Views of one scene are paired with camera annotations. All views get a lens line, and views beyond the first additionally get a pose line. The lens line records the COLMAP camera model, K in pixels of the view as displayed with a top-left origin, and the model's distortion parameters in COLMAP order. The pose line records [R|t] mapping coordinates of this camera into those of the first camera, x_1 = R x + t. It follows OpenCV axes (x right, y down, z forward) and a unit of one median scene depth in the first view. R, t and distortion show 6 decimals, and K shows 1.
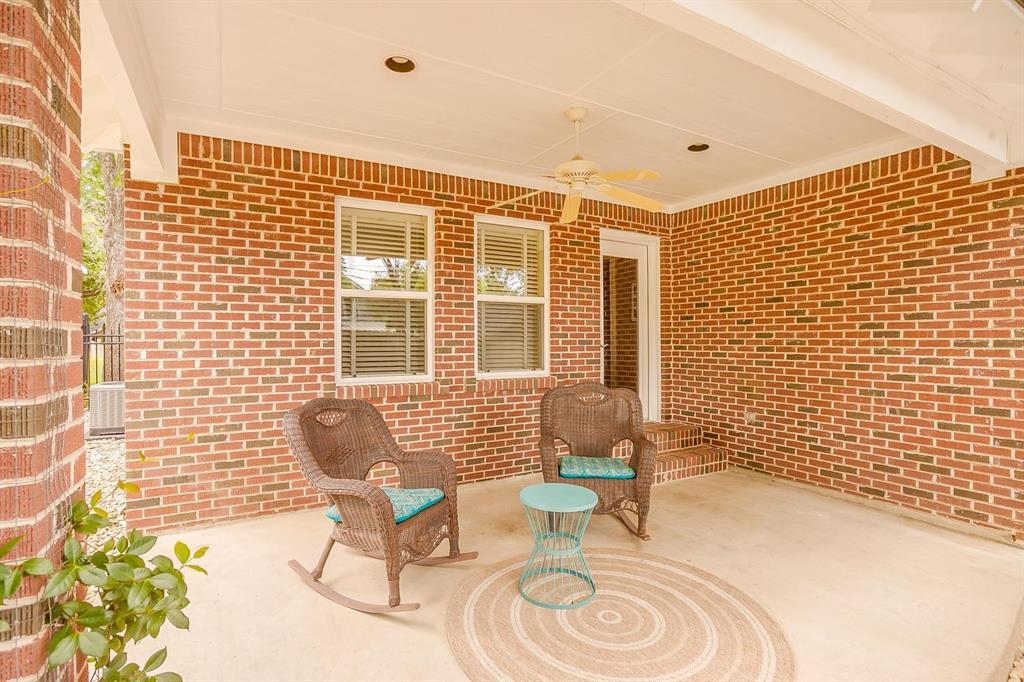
lens RADIAL K [[482.7, 0, 512.0], [0, 482.7, 341.0], [0, 0, 1]] dist [-0.039034, 0.000011]
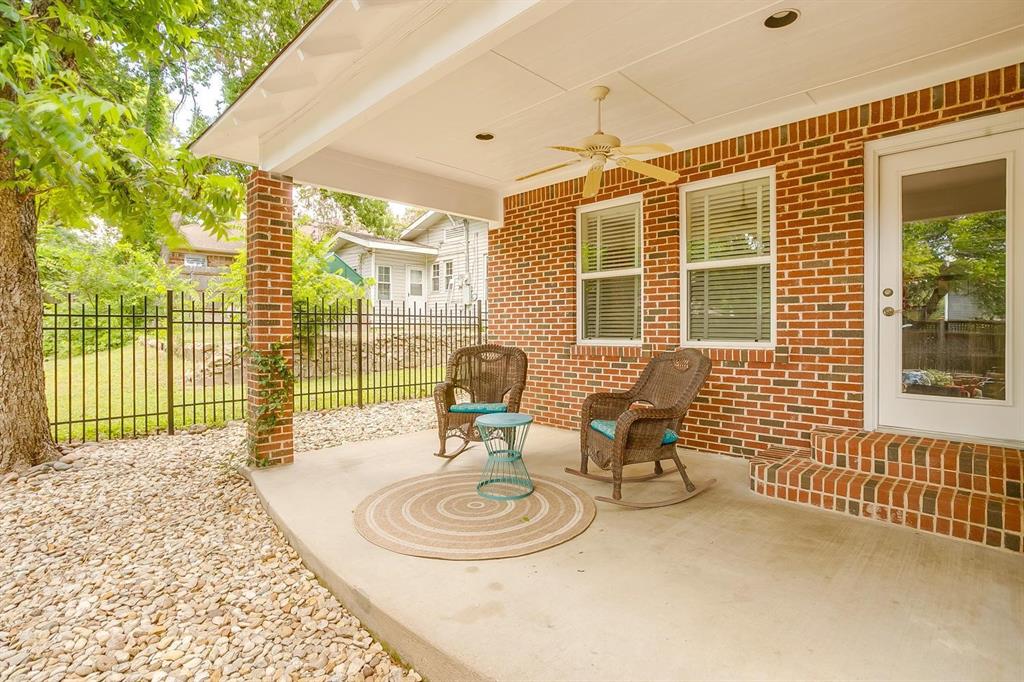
lens RADIAL K [[492.9, 0, 511.2], [0, 492.9, 325.8], [0, 0, 1]] dist [-0.018959, 0.000506]
pose [[0.298184, 0.002861, -0.954504, 0.917025], [0.007499, 0.999958, 0.005340, 0.029569], [0.954479, -0.008750, 0.298150, 0.387060]]
